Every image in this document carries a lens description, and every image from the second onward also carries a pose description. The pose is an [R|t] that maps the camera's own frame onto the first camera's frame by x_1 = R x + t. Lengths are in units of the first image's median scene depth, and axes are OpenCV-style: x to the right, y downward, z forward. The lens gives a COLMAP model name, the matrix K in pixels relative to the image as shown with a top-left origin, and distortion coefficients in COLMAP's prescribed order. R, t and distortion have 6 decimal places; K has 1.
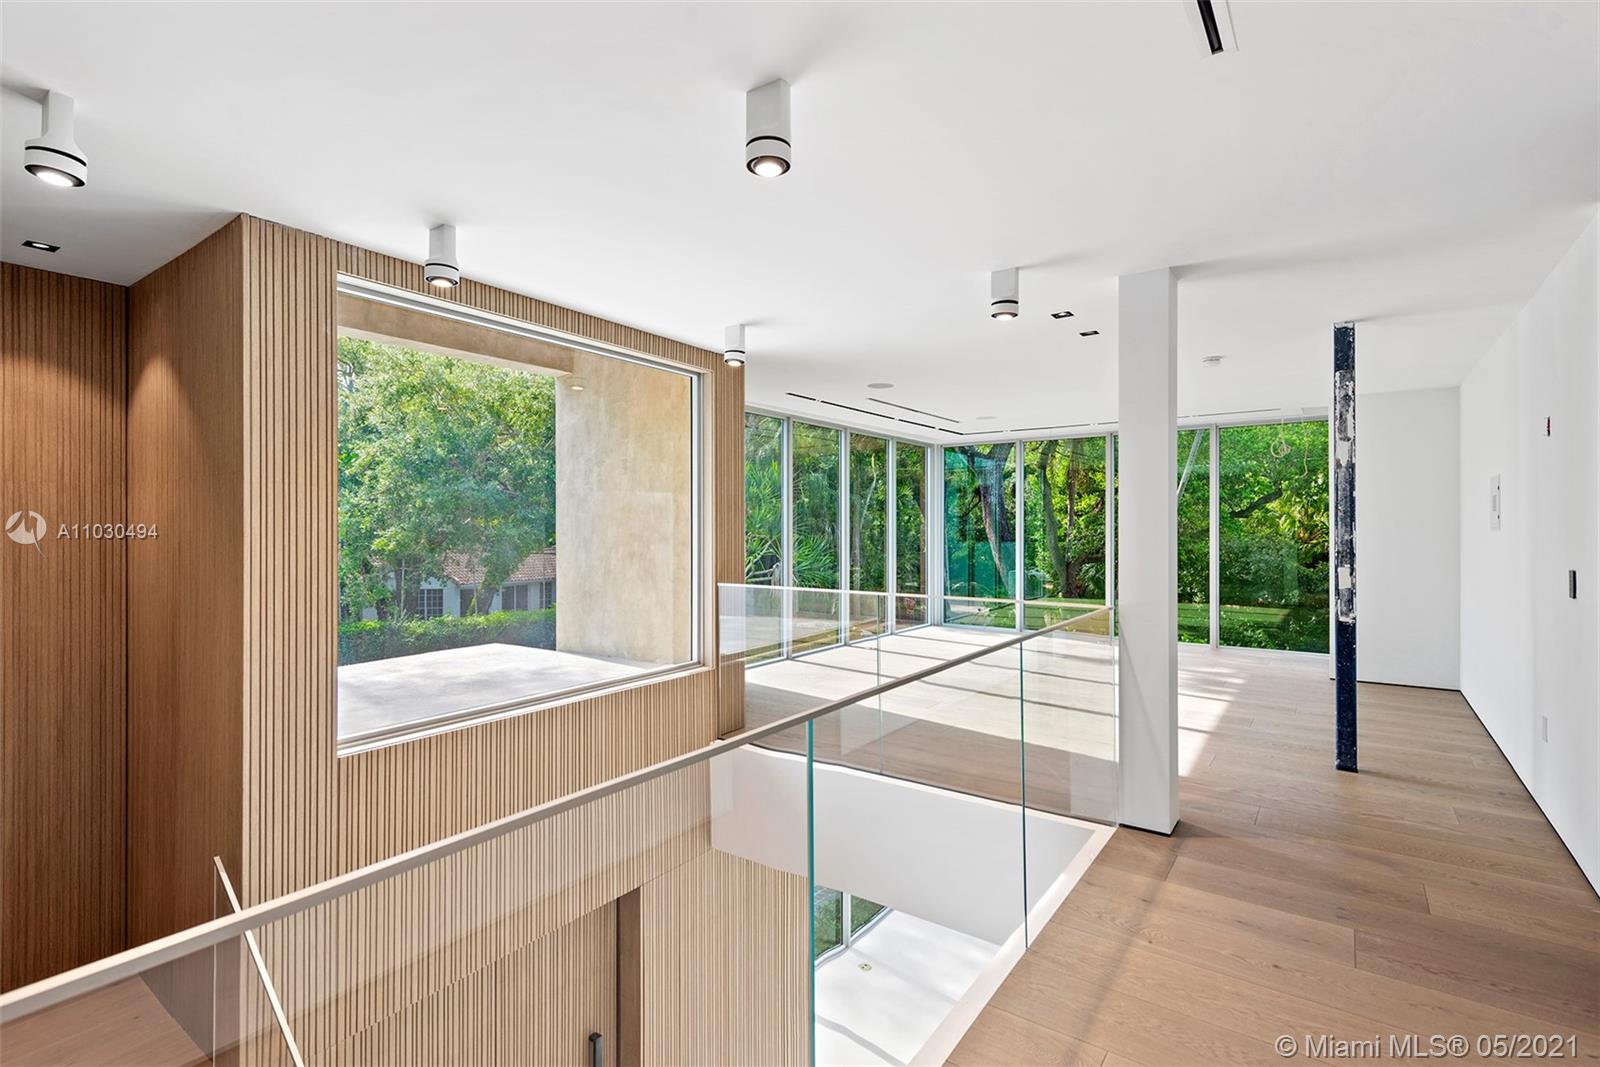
lens RADIAL K [[744.8, 0, 803.7], [0, 744.8, 526.4], [0, 0, 1]] dist [-0.003174, -0.000994]
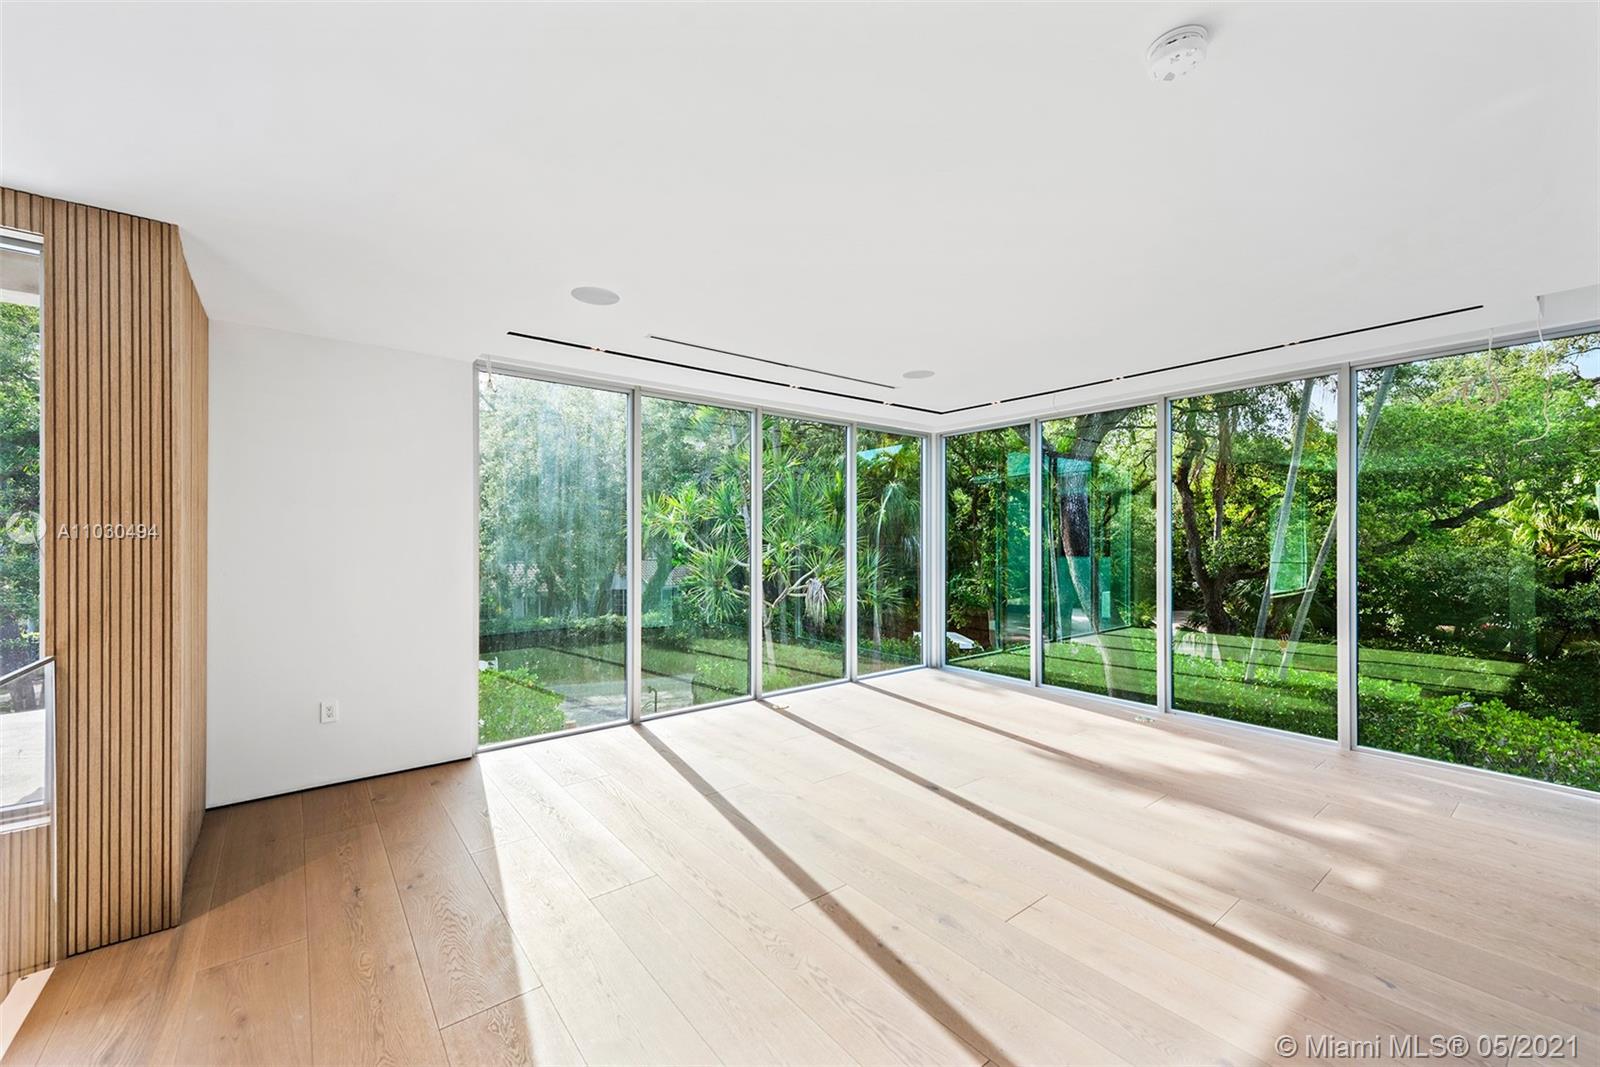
lens RADIAL K [[638.2, 0, 798.4], [0, 638.2, 537.5], [0, 0, 1]] dist [0.000316, 0.000477]
pose [[0.962222, 0.000561, -0.272267, 0.080728], [-0.000281, 0.999999, 0.001067, -0.001034], [0.272267, -0.000950, 0.962221, 0.117799]]
